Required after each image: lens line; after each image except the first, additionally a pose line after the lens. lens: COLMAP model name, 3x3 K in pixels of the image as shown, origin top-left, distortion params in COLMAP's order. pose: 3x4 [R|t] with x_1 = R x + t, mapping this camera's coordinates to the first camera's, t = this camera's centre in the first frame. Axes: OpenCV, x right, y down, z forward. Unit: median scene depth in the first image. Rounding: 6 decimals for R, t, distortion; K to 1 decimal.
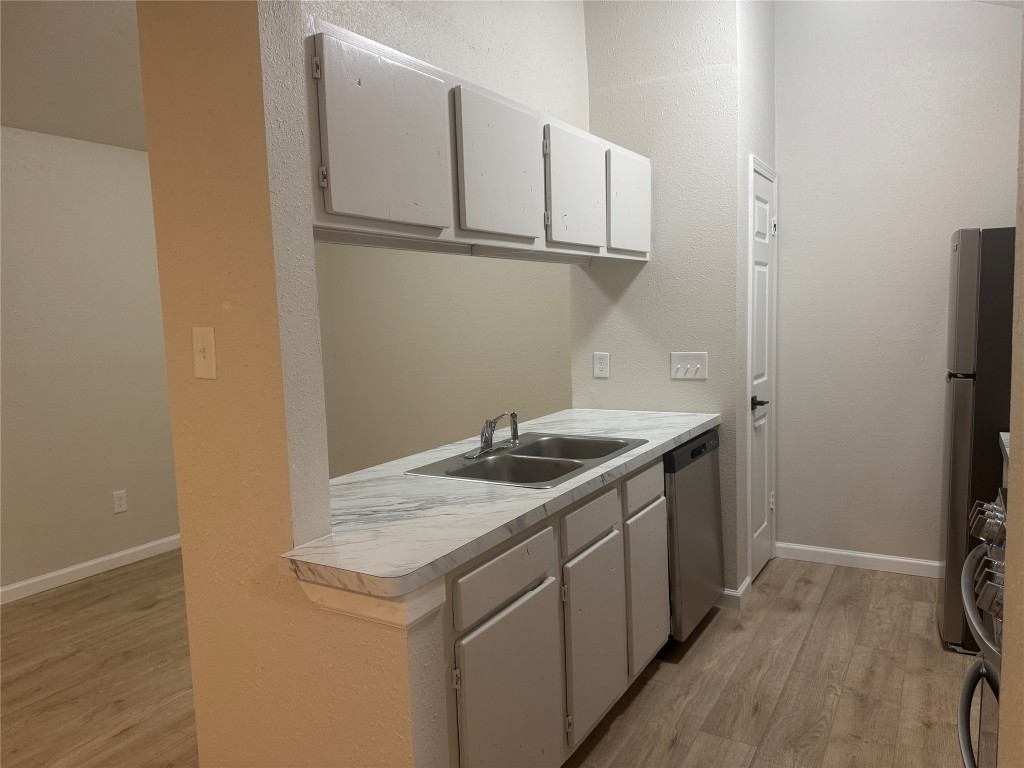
lens RADIAL K [[728.9, 0, 479.6], [0, 728.9, 387.4], [0, 0, 1]] dist [-0.013627, -0.003196]
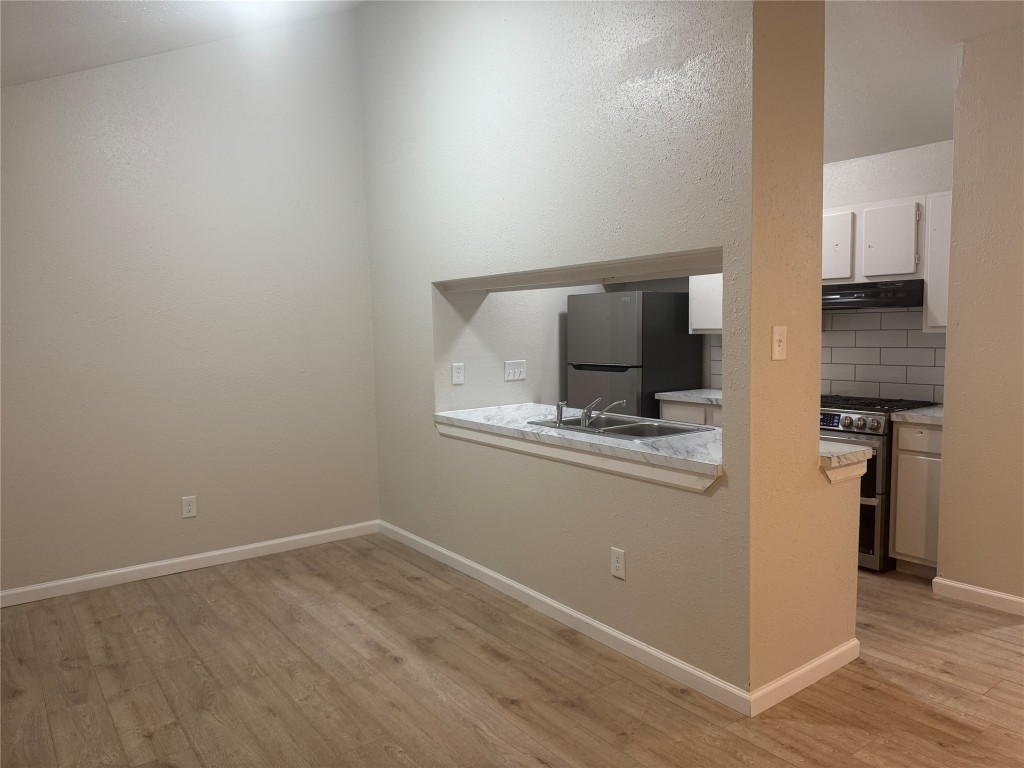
lens RADIAL K [[728.9, 0, 504.2], [0, 728.9, 379.5], [0, 0, 1]] dist [-0.013627, -0.003196]
pose [[0.385944, -0.040072, 0.921652, -0.948974], [0.100020, 0.994984, 0.001376, -0.015365], [-0.917084, 0.091653, 0.388016, 0.446610]]
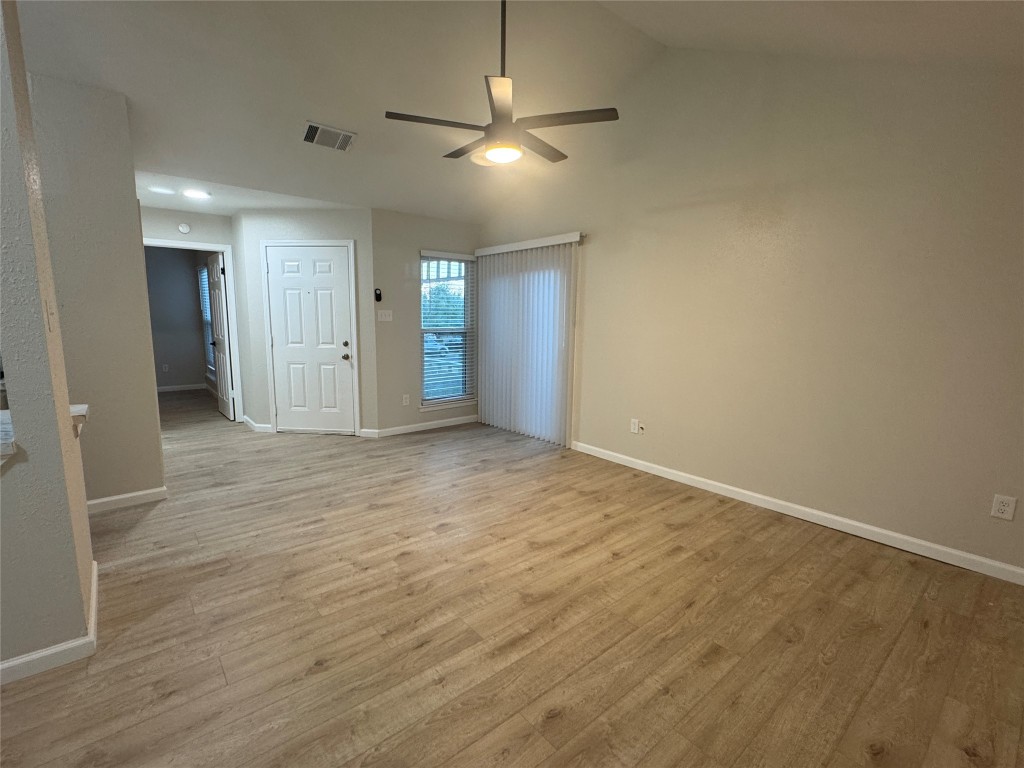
lens RADIAL K [[477.2, 0, 508.9], [0, 477.2, 378.9], [0, 0, 1]] dist [0.011025, -0.000197]
pose [[-0.941271, -0.024375, 0.336771, -0.807634], [0.054190, 0.973557, 0.221924, -0.046464], [-0.333275, 0.227140, -0.915060, 0.799680]]
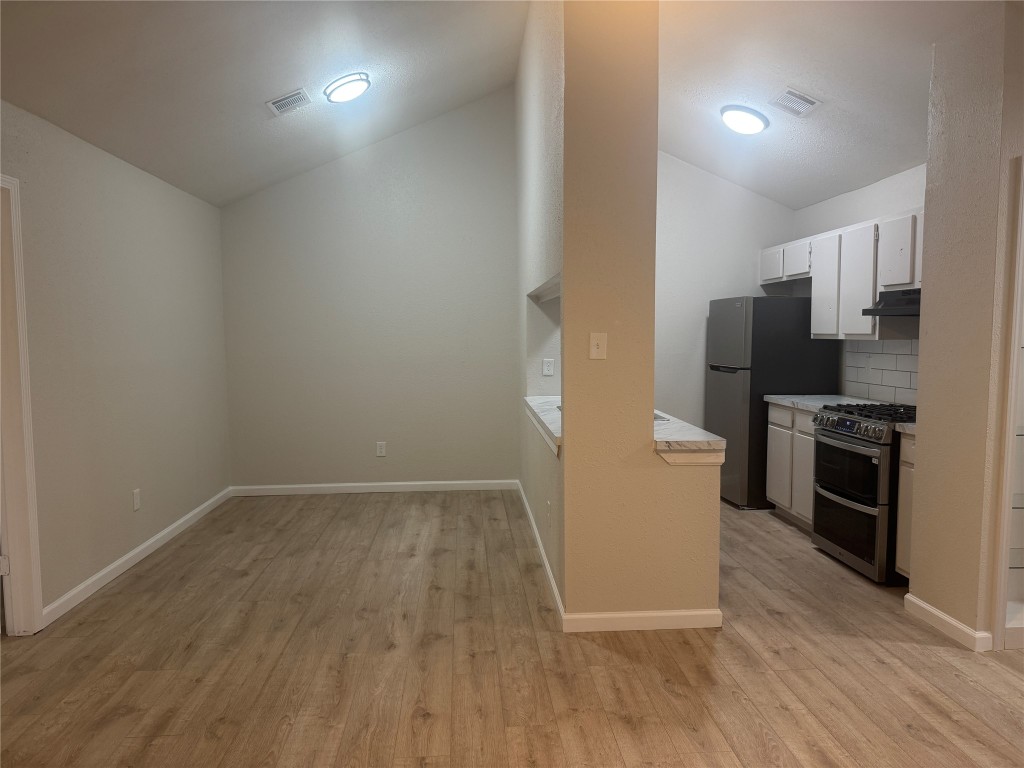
lens RADIAL K [[728.9, 0, 519.3], [0, 728.9, 393.8], [0, 0, 1]] dist [-0.013627, -0.003196]
pose [[0.817344, -0.018739, 0.575845, -0.787562], [0.033791, 0.999310, -0.015443, 0.048462], [-0.575158, 0.032080, 0.817413, -0.217265]]
